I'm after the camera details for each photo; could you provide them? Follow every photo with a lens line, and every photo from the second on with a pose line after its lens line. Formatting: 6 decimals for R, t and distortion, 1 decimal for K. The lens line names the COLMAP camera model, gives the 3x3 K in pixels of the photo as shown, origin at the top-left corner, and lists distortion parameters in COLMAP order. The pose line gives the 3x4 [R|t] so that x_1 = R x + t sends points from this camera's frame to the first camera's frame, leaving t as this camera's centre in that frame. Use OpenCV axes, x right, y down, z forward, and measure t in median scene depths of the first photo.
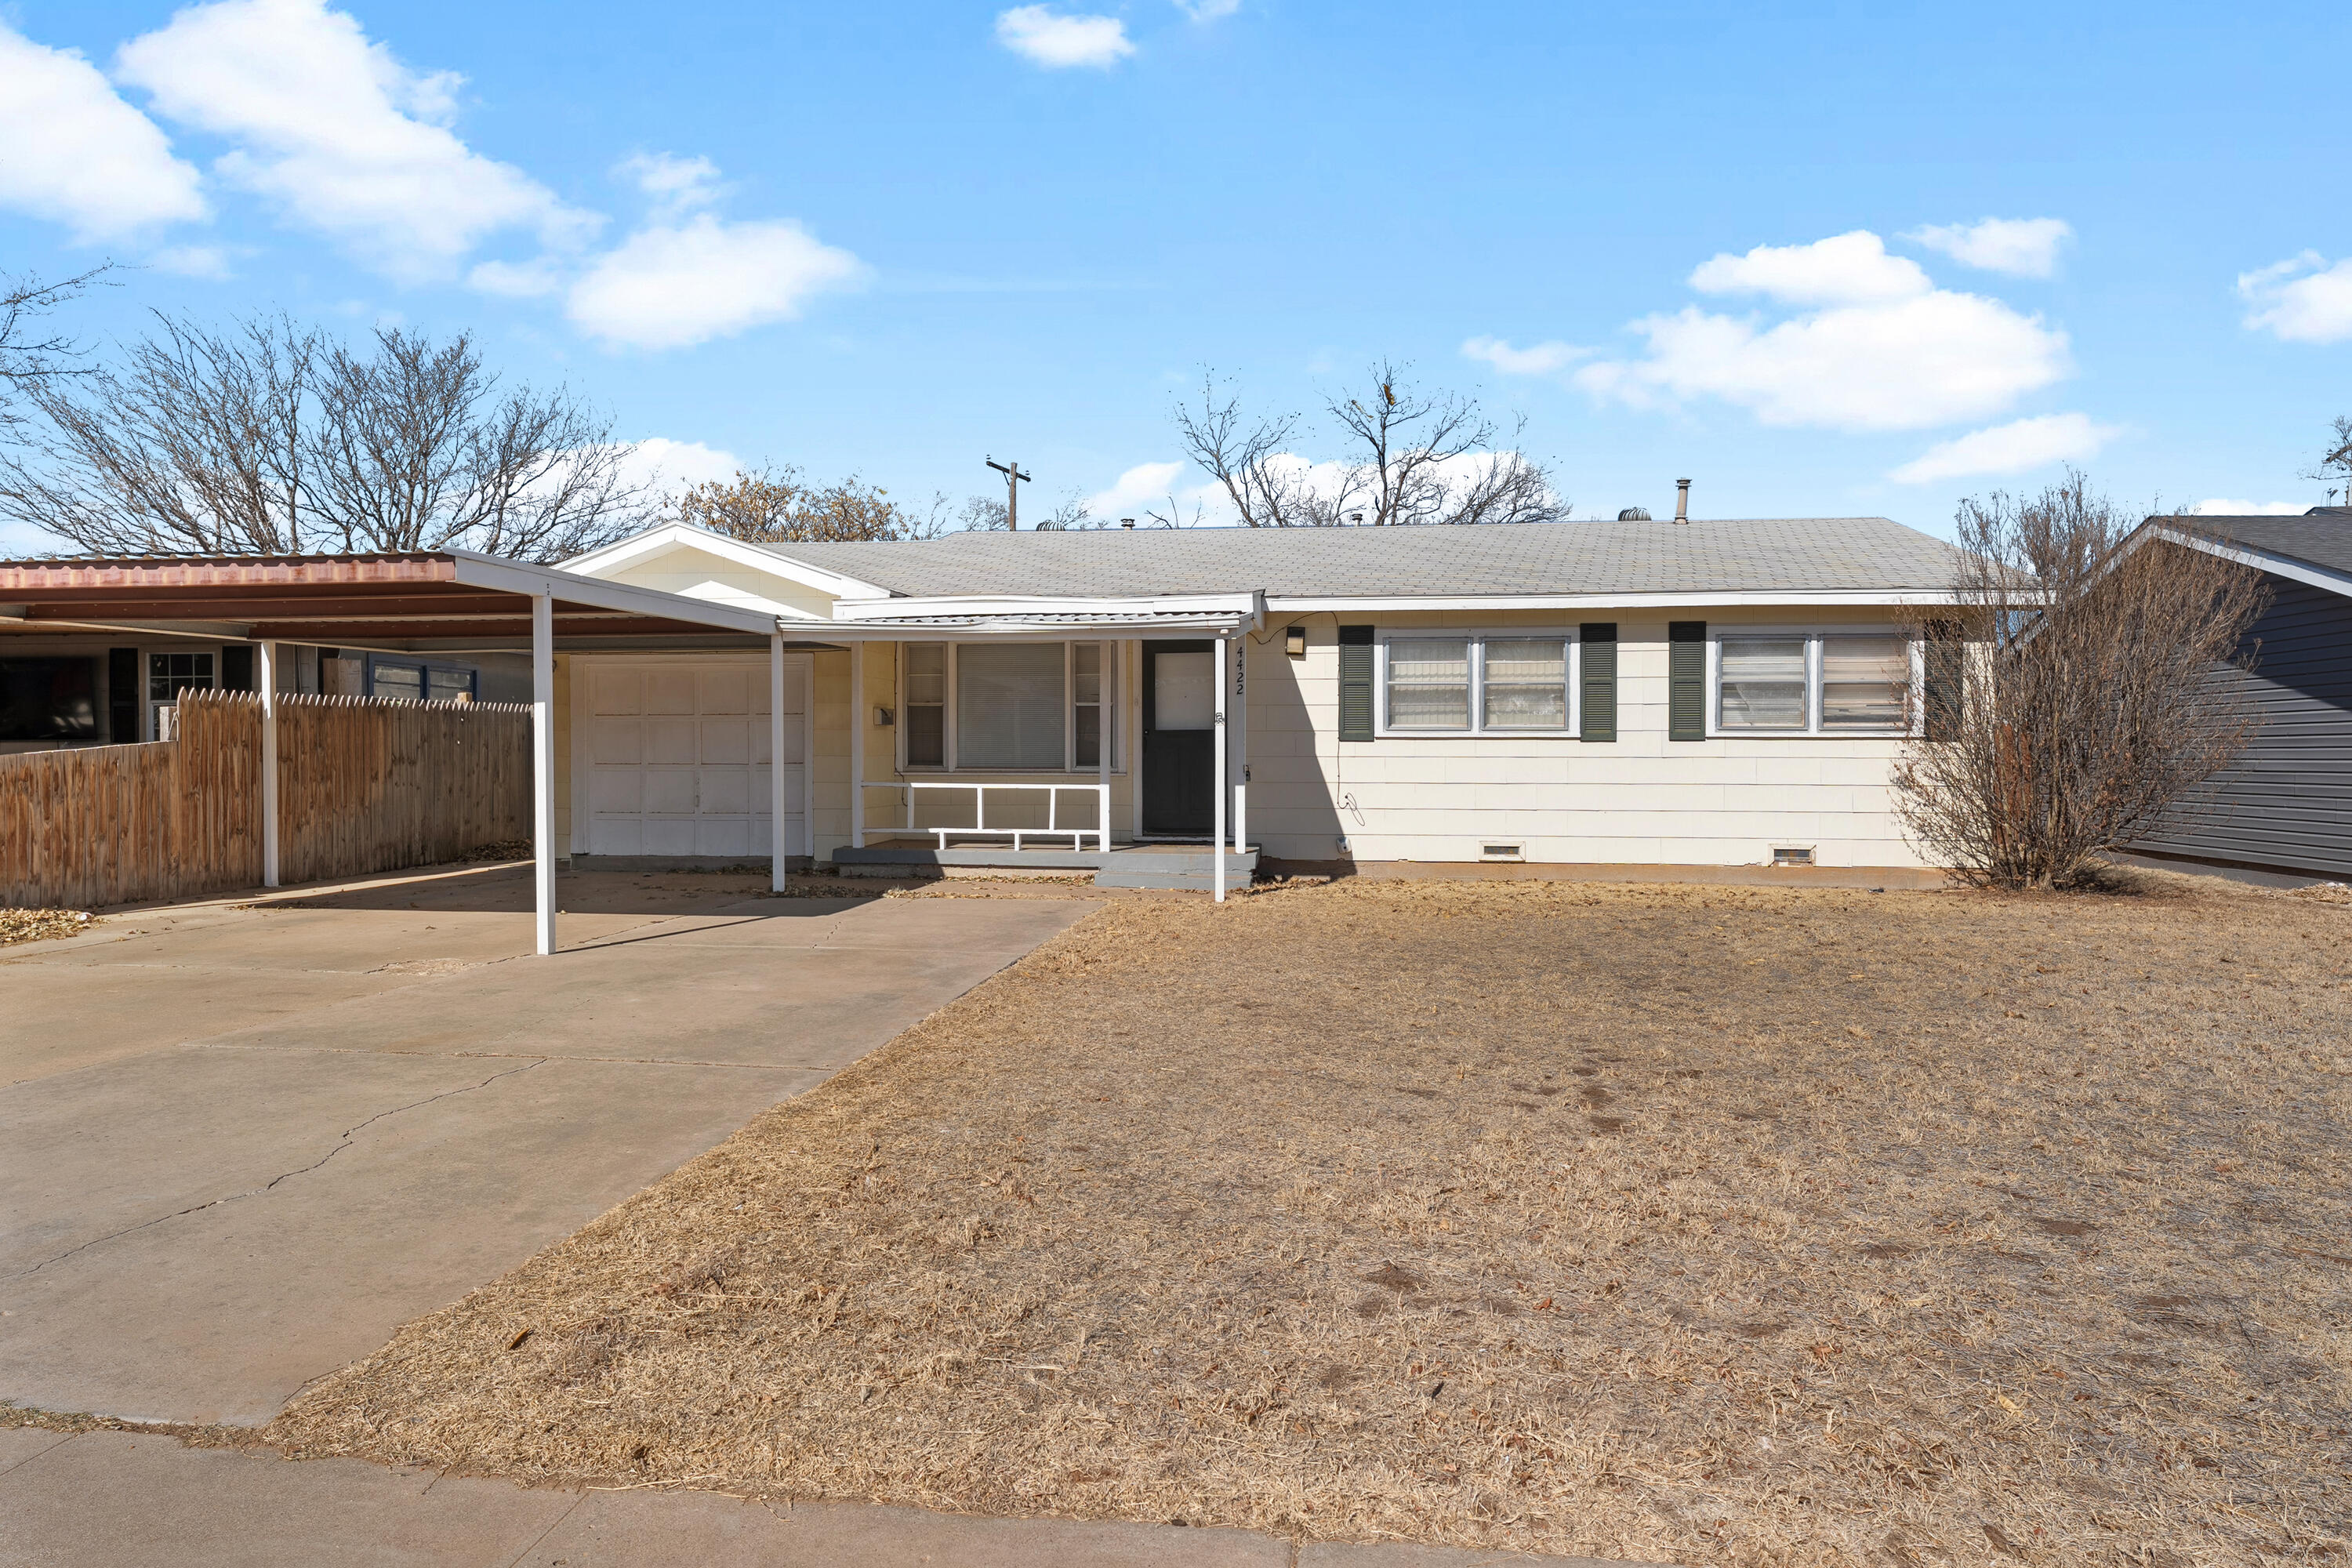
lens RADIAL K [[1344.4, 0, 1173.9], [0, 1344.4, 781.4], [0, 0, 1]] dist [-0.003789, -0.000358]
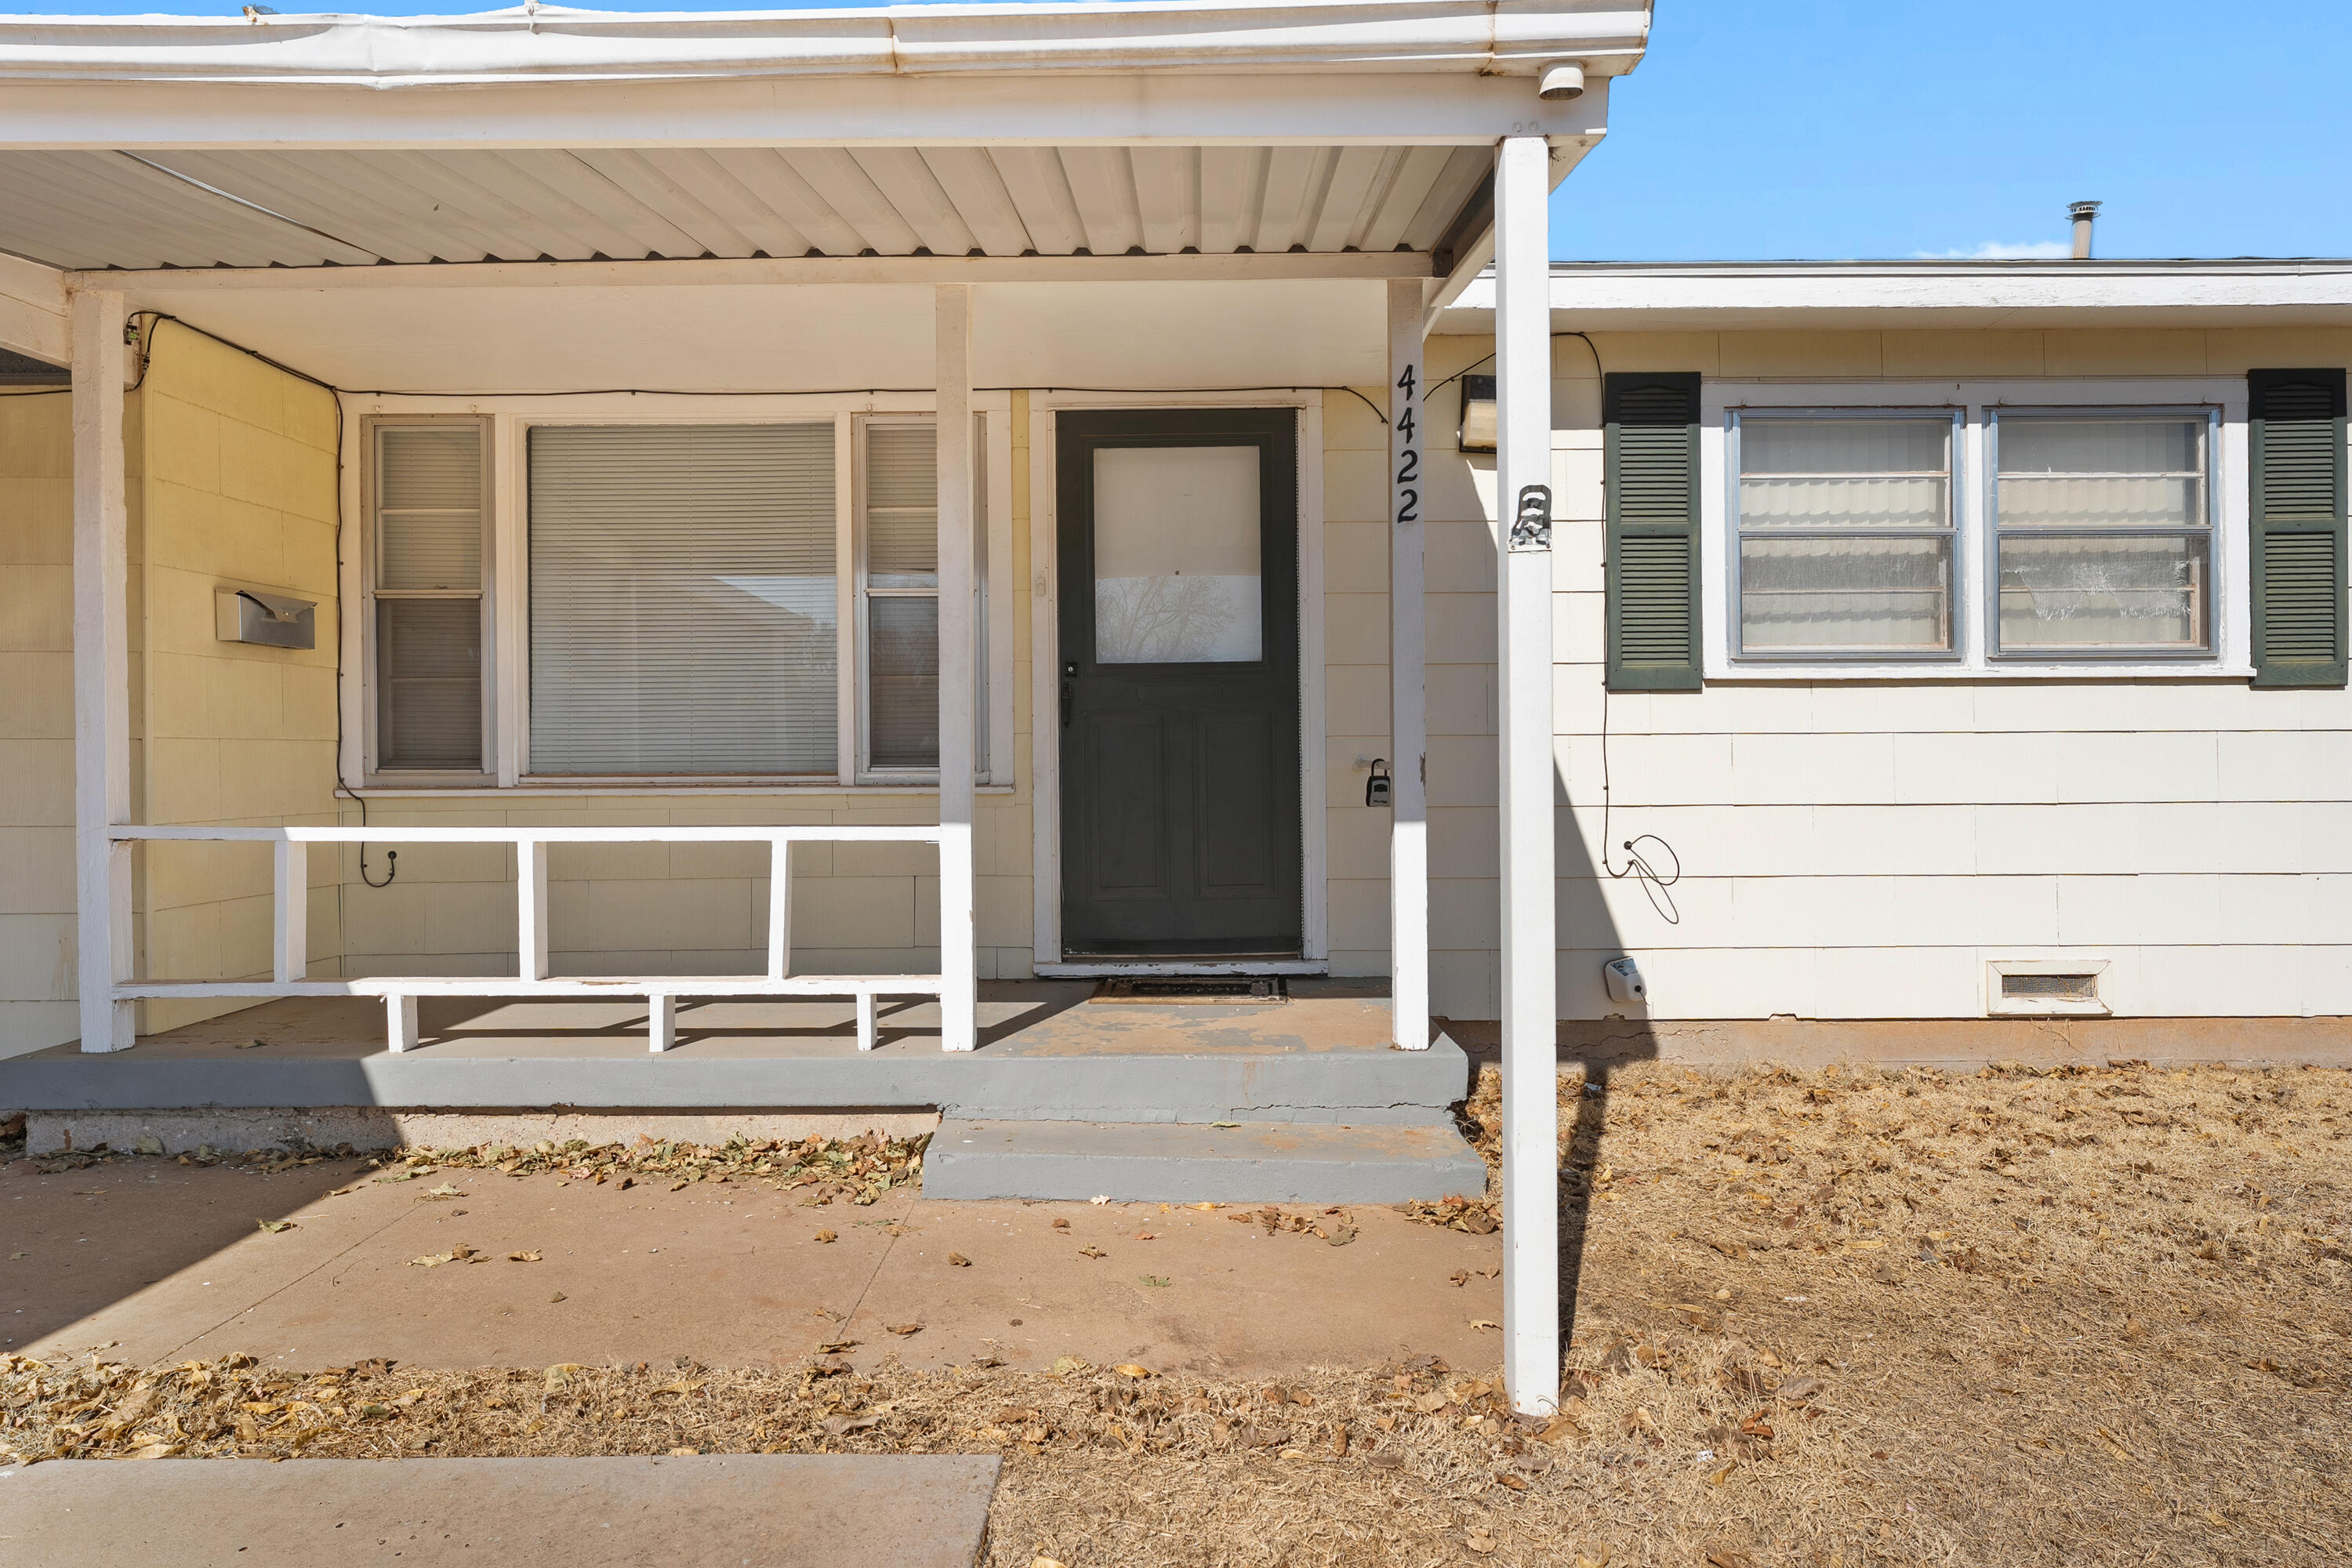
lens RADIAL K [[1344.4, 0, 1178.8], [0, 1344.4, 779.6], [0, 0, 1]] dist [-0.003789, -0.000358]
pose [[0.992509, -0.009294, 0.121820, -0.036915], [0.010465, 0.999905, -0.008975, -0.004324], [-0.121725, 0.010183, 0.992512, 0.665679]]
